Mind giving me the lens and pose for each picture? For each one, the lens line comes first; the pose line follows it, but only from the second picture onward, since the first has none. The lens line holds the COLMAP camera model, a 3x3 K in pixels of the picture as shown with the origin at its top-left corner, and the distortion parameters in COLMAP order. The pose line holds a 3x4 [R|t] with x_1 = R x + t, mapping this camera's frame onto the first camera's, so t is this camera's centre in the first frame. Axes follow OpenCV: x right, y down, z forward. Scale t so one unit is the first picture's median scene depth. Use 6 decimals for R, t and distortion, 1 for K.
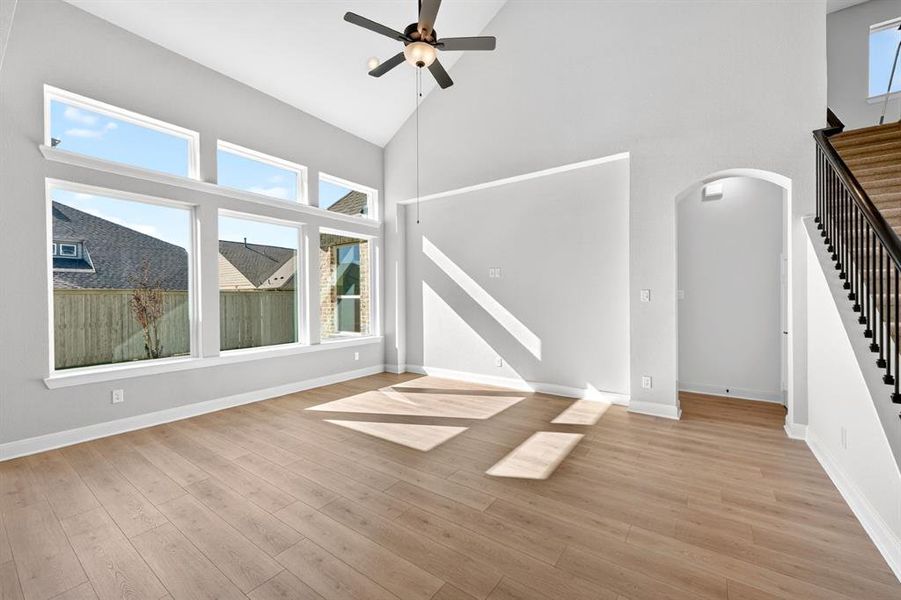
lens RADIAL K [[360.4, 0, 454.6], [0, 360.4, 296.4], [0, 0, 1]] dist [0.000262, -0.000191]
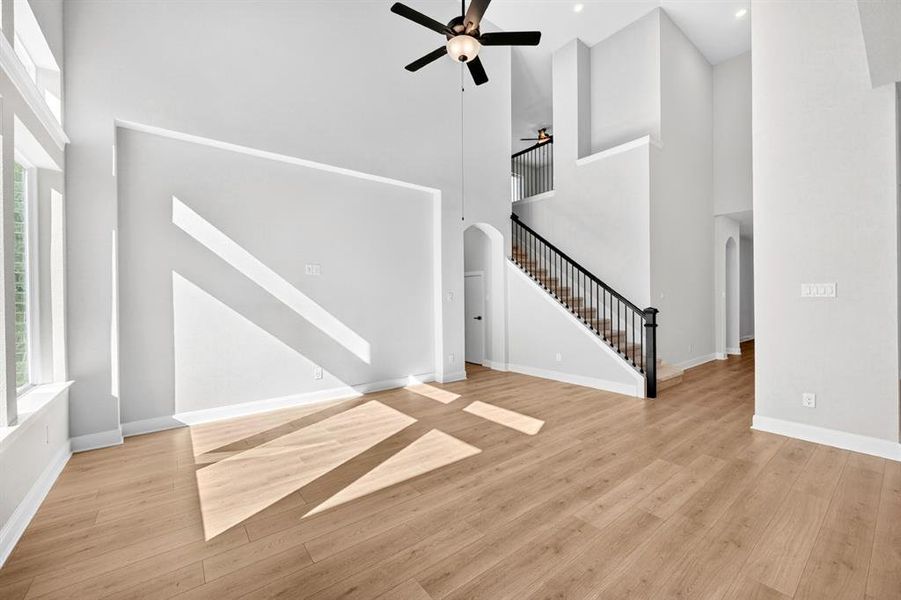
lens RADIAL K [[360.4, 0, 452.4], [0, 360.4, 299.4], [0, 0, 1]] dist [0.000262, -0.000191]
pose [[0.282663, 0.000614, 0.959219, -0.751838], [0.001962, 0.999997, -0.001218, 0.007396], [-0.959217, 0.002227, 0.282661, 0.553598]]
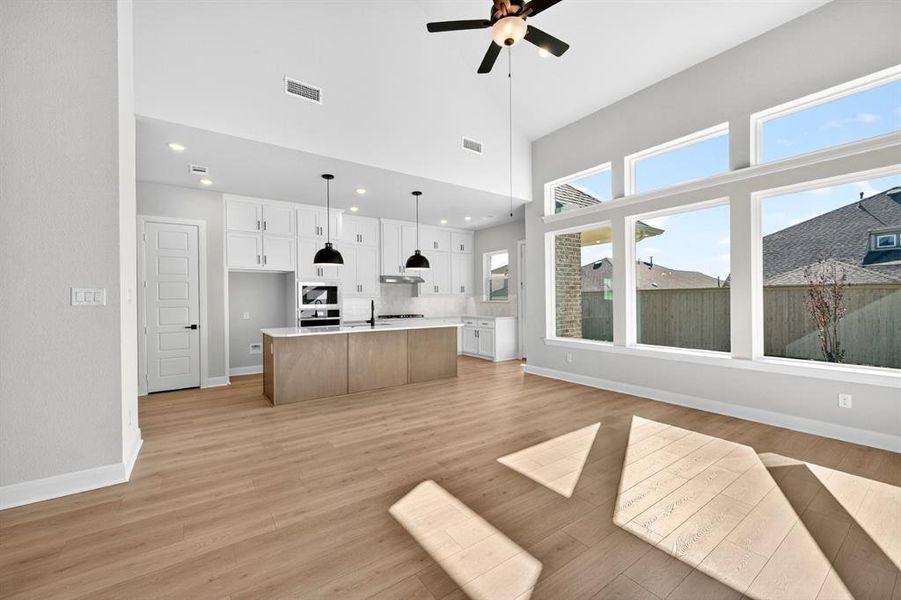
lens RADIAL K [[360.4, 0, 452.2], [0, 360.4, 296.1], [0, 0, 1]] dist [0.000262, -0.000191]
pose [[-0.326703, 0.000399, -0.945127, 0.598403], [0.015677, 0.999865, -0.004997, 0.002781], [0.944997, -0.016449, -0.326665, 0.845182]]
